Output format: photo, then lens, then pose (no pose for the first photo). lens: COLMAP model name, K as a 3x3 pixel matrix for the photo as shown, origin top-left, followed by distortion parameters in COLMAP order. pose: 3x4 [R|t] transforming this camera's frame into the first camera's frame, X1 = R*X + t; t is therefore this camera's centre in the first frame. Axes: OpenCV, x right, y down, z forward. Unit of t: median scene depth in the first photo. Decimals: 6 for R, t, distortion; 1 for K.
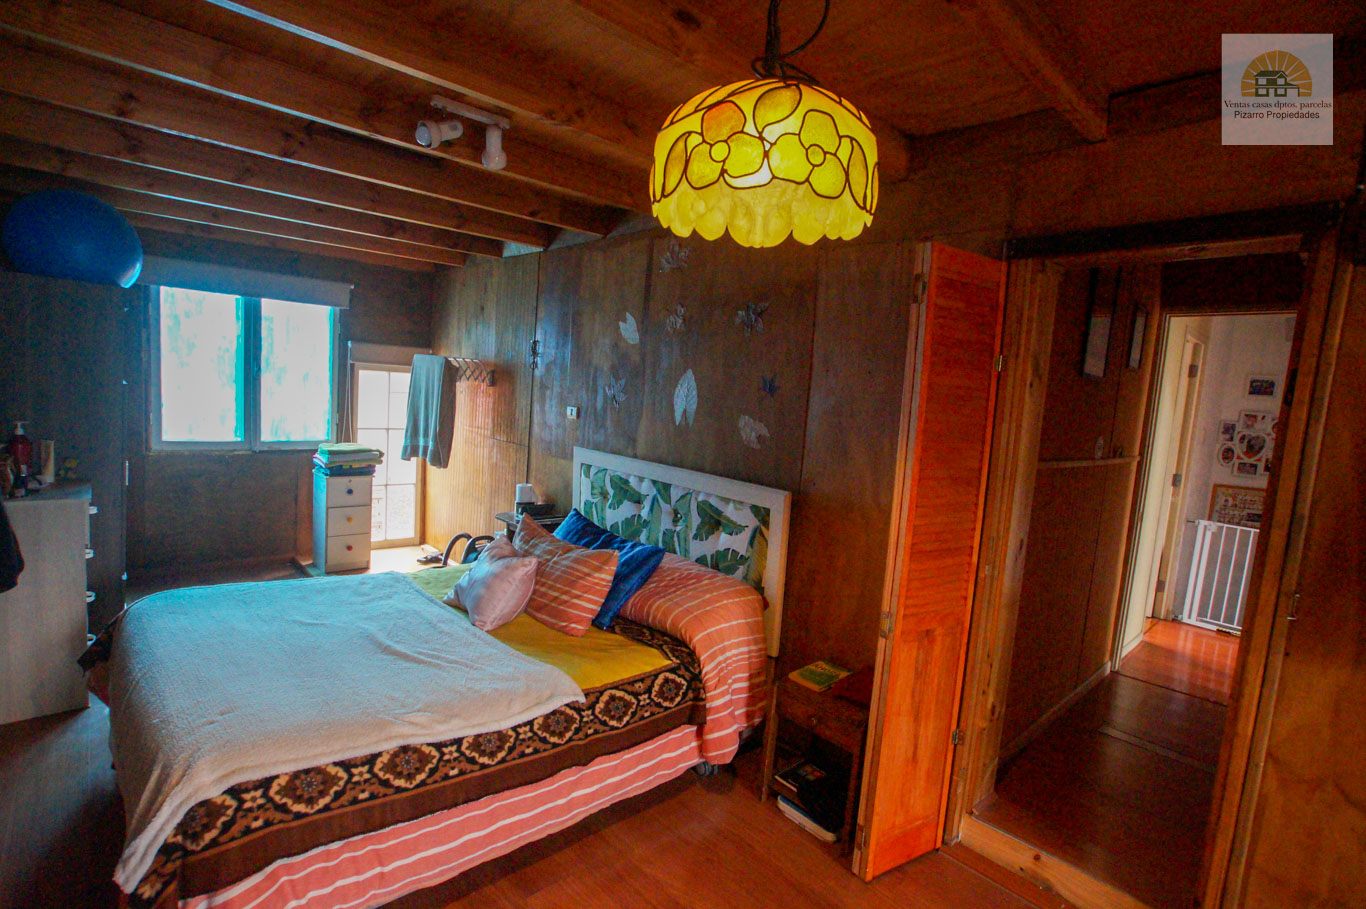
lens RADIAL K [[664.9, 0, 665.8], [0, 664.9, 453.2], [0, 0, 1]] dist [-0.070258, 0.033781]
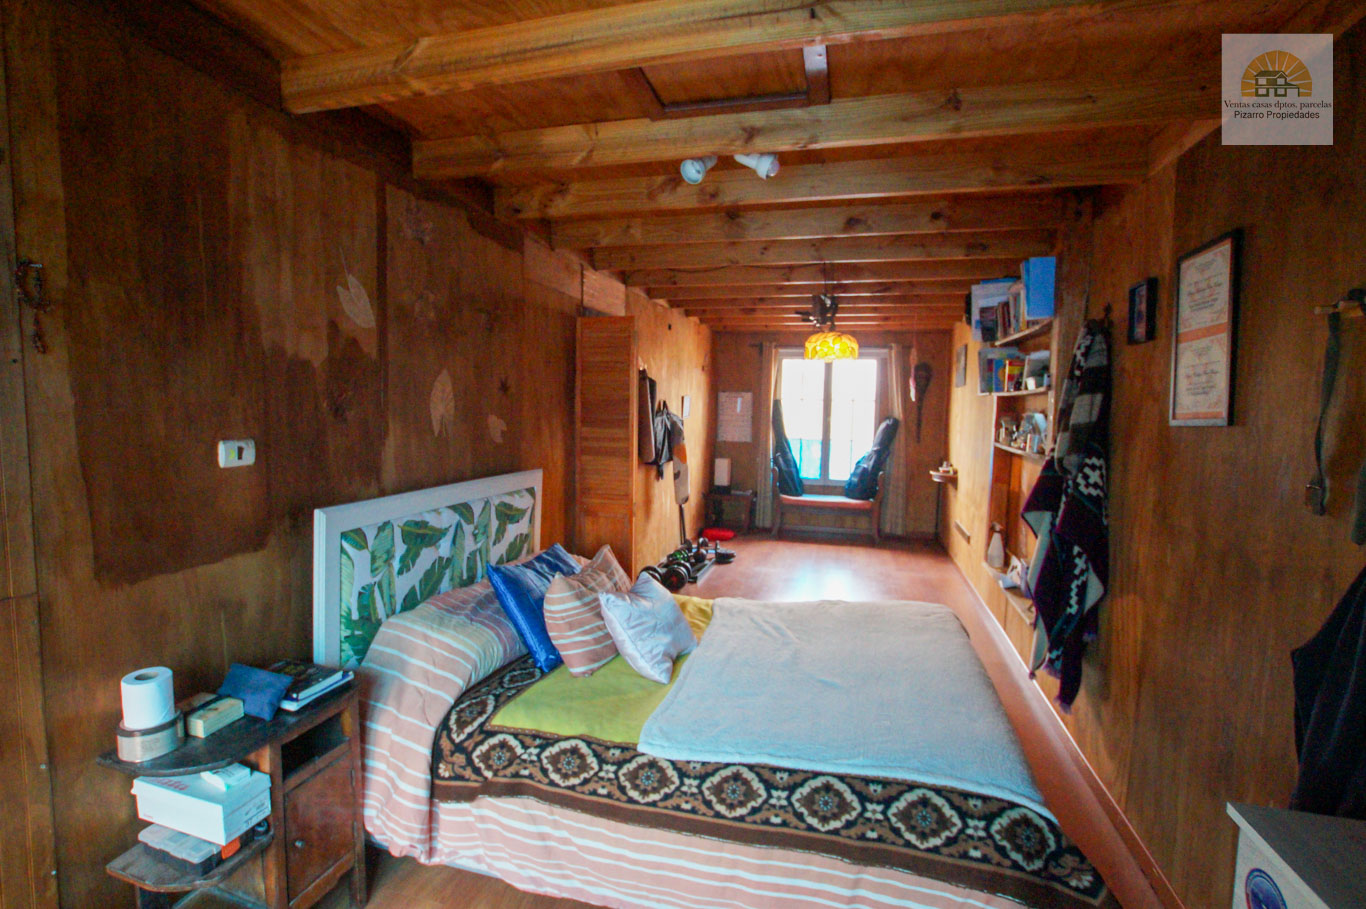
lens RADIAL K [[664.9, 0, 665.8], [0, 664.9, 453.2], [0, 0, 1]] dist [-0.070258, 0.033781]
pose [[-0.532631, -0.137643, 0.835080, -0.840973], [0.036105, 0.982093, 0.184903, -0.166017], [-0.845577, 0.128635, -0.518123, 1.208066]]
